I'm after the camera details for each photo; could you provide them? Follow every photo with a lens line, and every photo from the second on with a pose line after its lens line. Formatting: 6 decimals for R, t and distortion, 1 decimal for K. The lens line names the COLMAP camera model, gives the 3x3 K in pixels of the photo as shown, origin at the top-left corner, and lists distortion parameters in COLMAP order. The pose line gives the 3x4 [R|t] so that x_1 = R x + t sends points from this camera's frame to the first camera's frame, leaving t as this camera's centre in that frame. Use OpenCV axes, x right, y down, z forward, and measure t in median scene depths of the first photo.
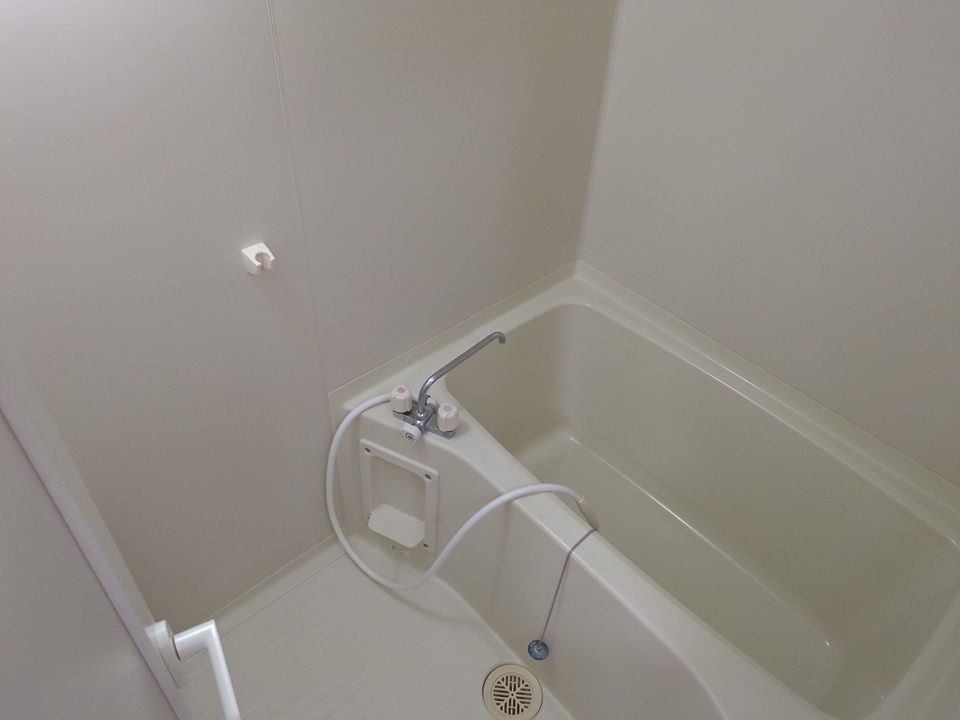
lens RADIAL K [[699.6, 0, 480.0], [0, 699.6, 360.0], [0, 0, 1]] dist [0.005606, -0.004278]
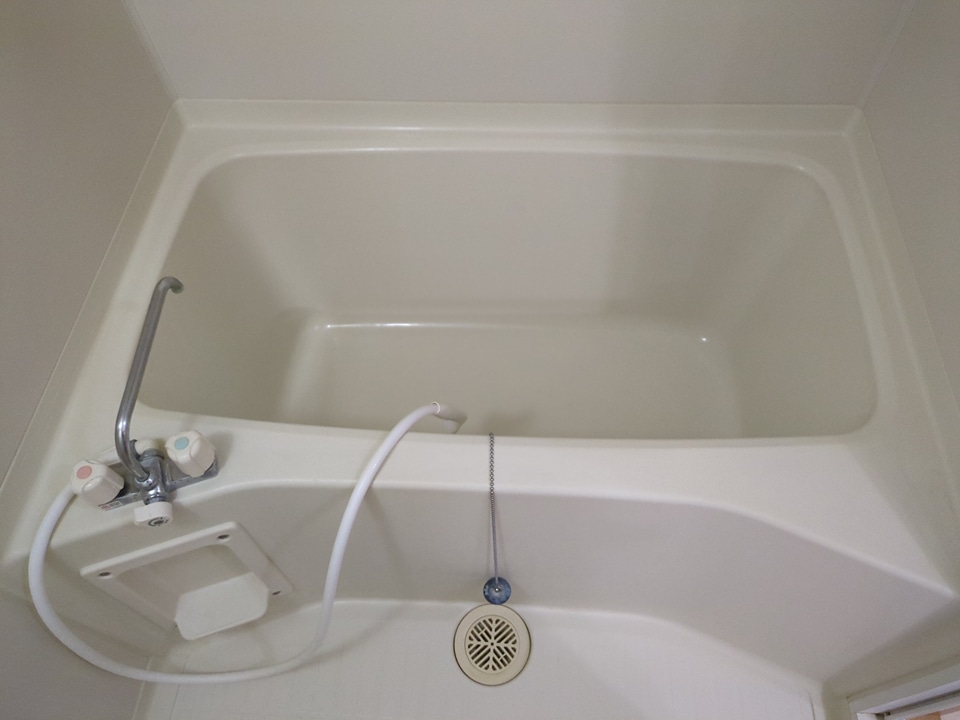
lens RADIAL K [[699.6, 0, 480.0], [0, 699.6, 360.0], [0, 0, 1]] dist [0.005606, -0.004278]
pose [[0.706734, -0.631012, 0.319924, -0.013733], [0.527191, 0.771278, 0.356651, -0.054559], [-0.471801, -0.083396, 0.877752, 0.369236]]
